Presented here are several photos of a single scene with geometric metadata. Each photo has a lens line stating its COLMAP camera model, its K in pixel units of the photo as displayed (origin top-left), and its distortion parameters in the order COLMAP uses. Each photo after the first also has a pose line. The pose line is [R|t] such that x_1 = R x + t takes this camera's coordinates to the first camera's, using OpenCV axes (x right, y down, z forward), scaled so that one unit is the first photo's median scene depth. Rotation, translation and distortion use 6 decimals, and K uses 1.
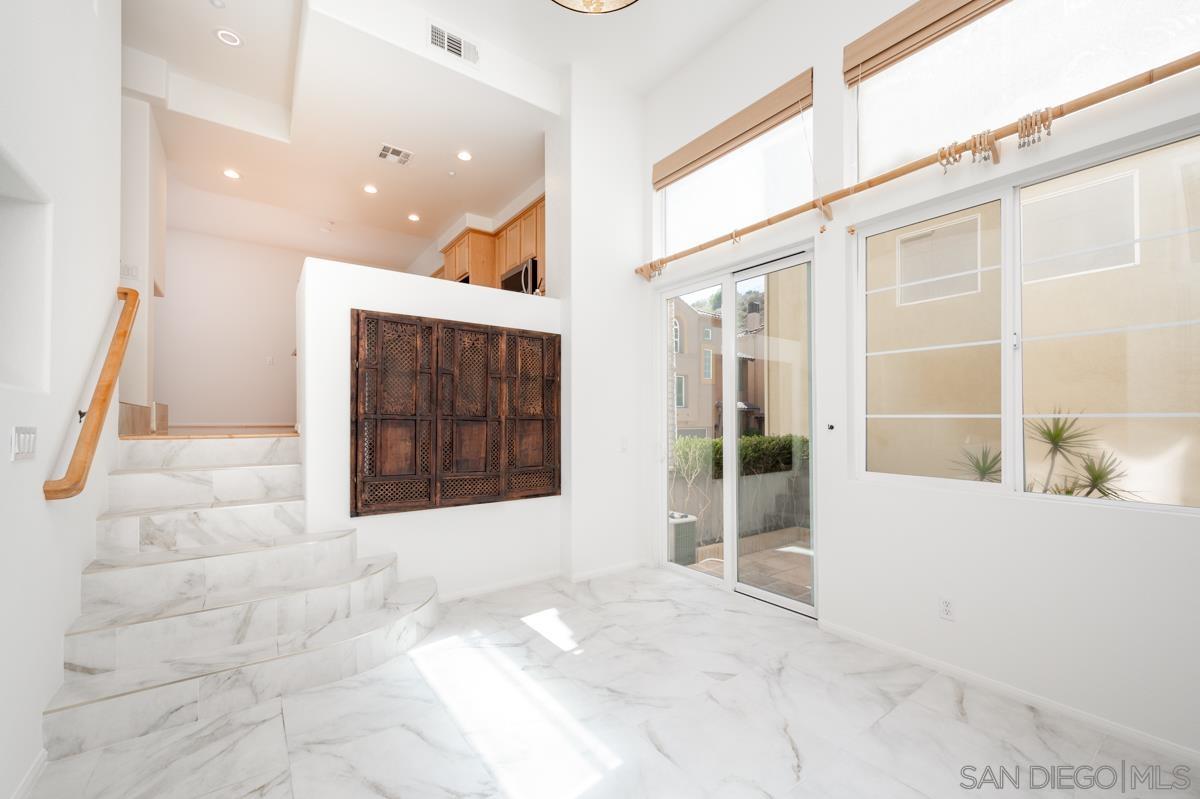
lens RADIAL K [[469.4, 0, 589.7], [0, 469.4, 406.8], [0, 0, 1]] dist [0.001098, 0.000269]
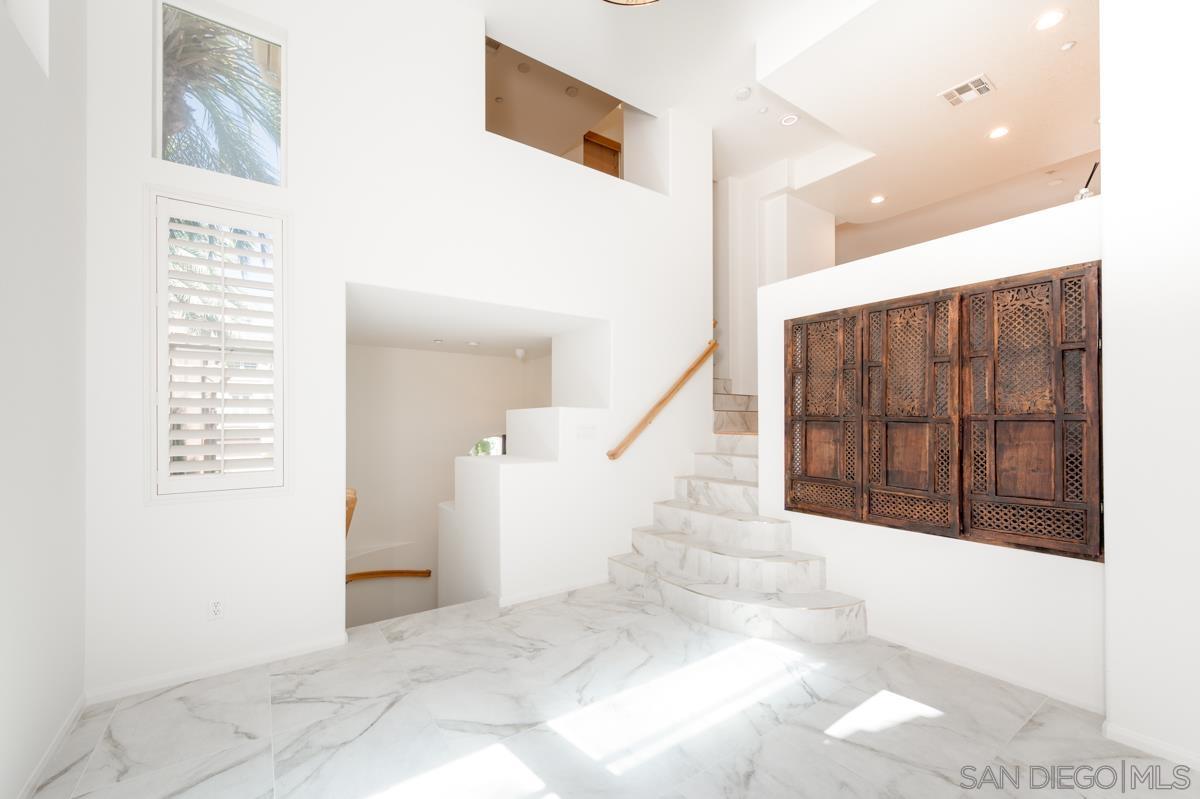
lens RADIAL K [[469.4, 0, 589.7], [0, 469.4, 406.8], [0, 0, 1]] dist [0.001098, 0.000269]
pose [[0.015089, -0.031395, -0.999393, 0.563750], [0.029822, 0.999076, -0.030935, 0.013427], [0.999441, -0.029337, 0.016011, 0.505210]]
